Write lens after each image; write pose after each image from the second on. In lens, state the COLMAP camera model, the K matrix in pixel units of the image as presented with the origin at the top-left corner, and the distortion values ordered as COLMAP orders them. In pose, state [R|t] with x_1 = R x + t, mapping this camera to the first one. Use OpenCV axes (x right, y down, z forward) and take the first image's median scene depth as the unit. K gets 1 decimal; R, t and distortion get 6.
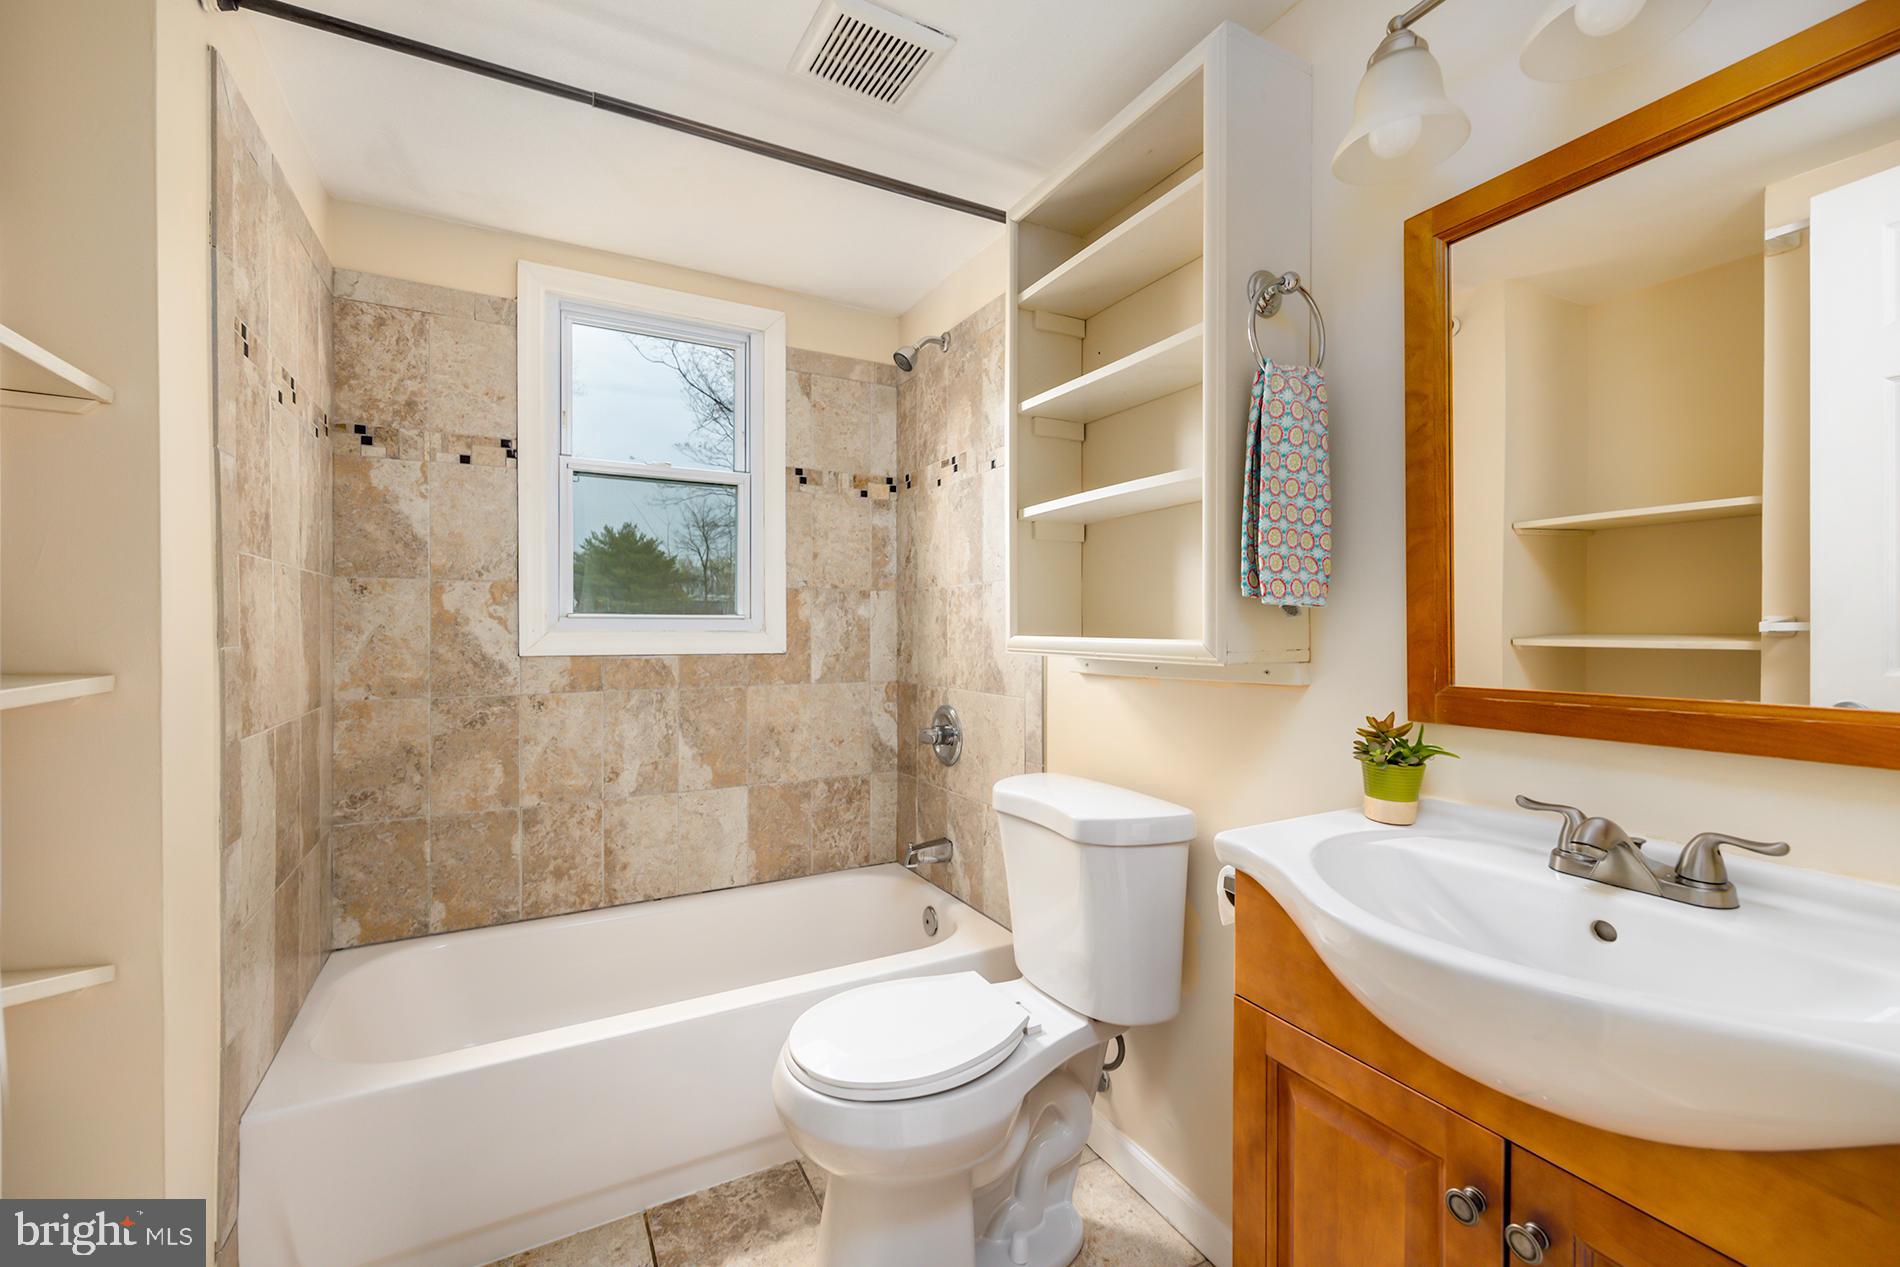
lens RADIAL K [[785.9, 0, 950.0], [0, 785.9, 633.5], [0, 0, 1]] dist [0.001482, 0.000208]
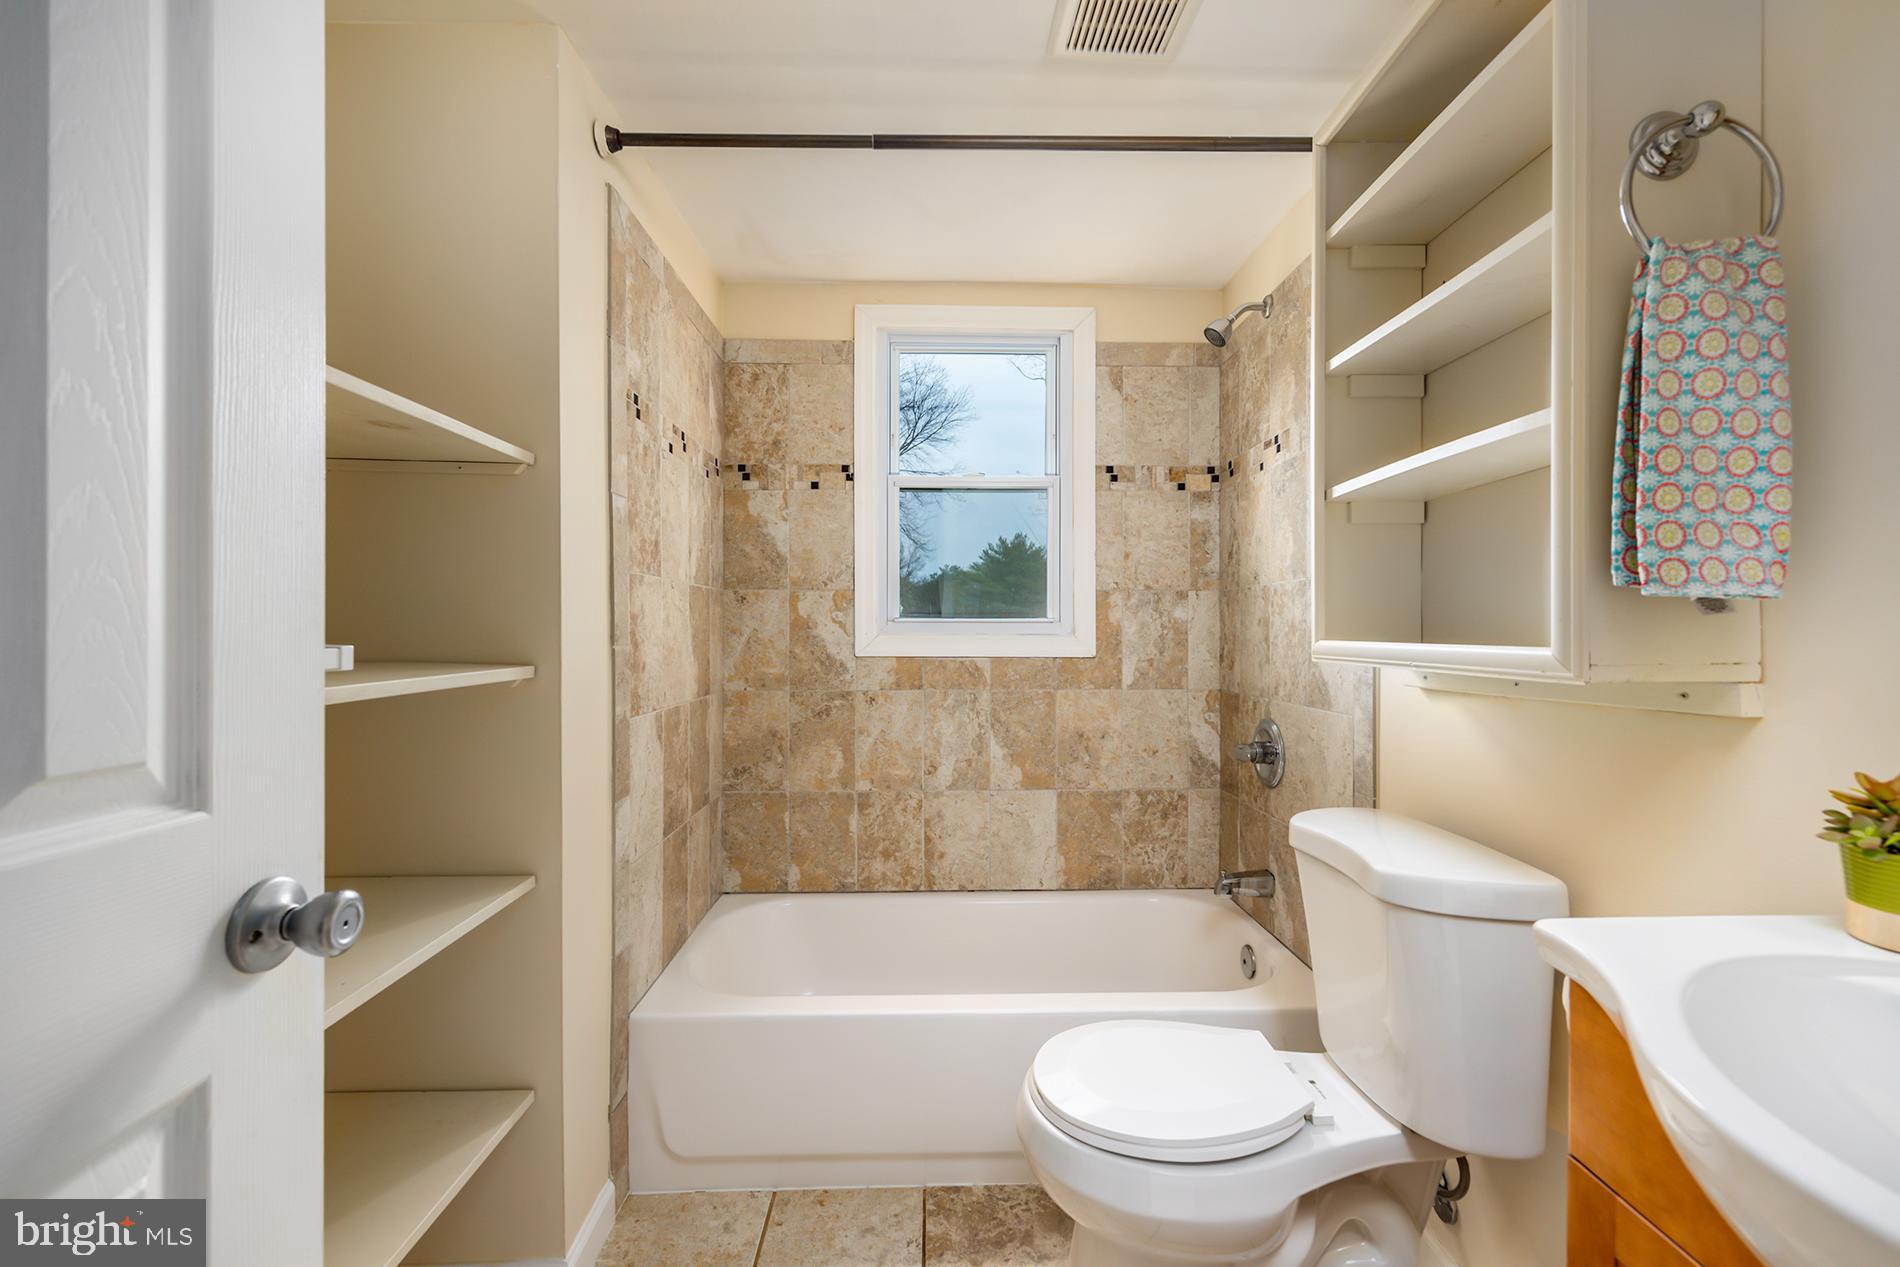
lens RADIAL K [[789.1, 0, 950.0], [0, 789.1, 633.5], [0, 0, 1]] dist [-0.002511, 0.000173]
pose [[0.889966, 0.001373, -0.456024, 0.091737], [-0.003255, 0.999989, -0.003340, -0.000331], [0.456014, 0.004457, 0.889961, 0.059688]]
